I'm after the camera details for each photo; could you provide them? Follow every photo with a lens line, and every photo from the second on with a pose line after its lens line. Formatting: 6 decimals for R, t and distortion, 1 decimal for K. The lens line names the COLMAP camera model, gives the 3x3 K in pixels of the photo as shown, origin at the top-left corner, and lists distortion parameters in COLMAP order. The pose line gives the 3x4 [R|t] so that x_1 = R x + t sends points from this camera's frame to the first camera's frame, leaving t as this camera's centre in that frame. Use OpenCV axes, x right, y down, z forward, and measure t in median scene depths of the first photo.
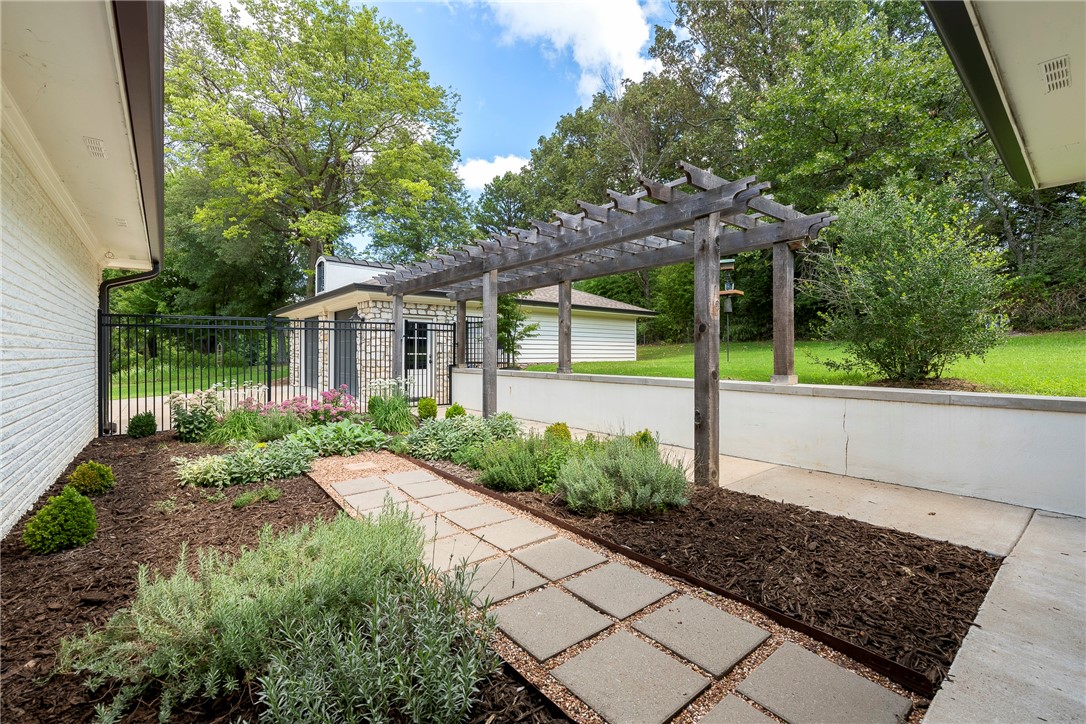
lens RADIAL K [[463.0, 0, 539.7], [0, 463.0, 356.2], [0, 0, 1]] dist [0.000510, 0.000074]
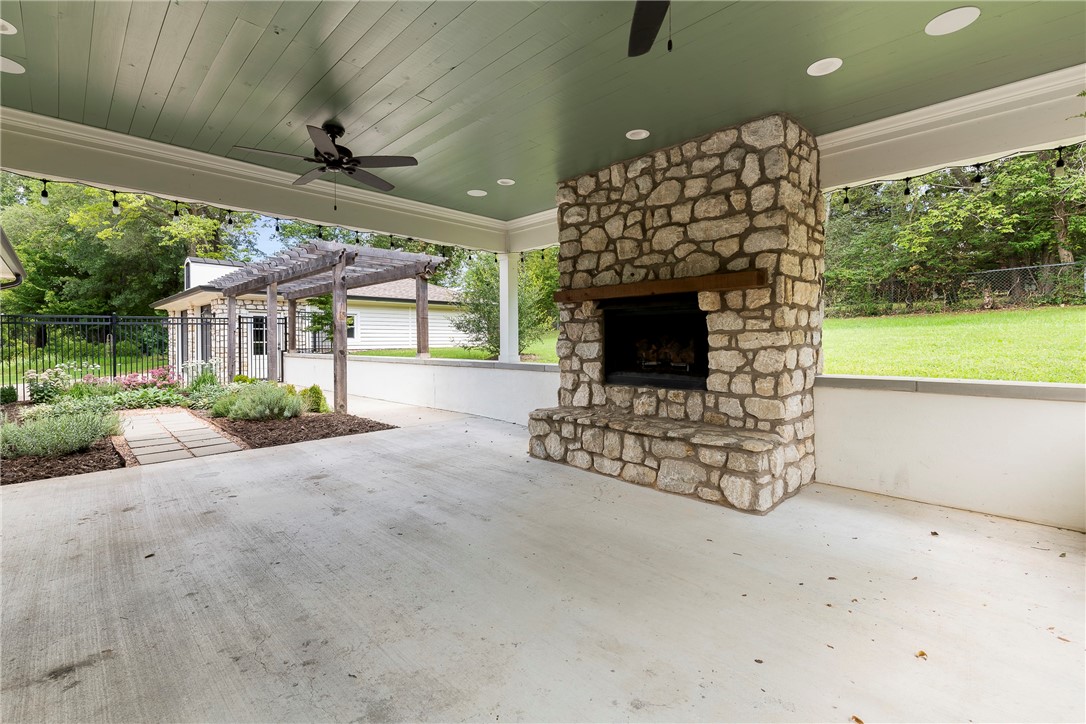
lens RADIAL K [[488.5, 0, 544.3], [0, 488.5, 346.1], [0, 0, 1]] dist [0.000442, -0.000862]
pose [[0.995526, -0.009252, 0.094031, 0.291712], [0.008644, 0.999939, 0.006873, 0.002712], [-0.094089, -0.006030, 0.995546, -0.289825]]
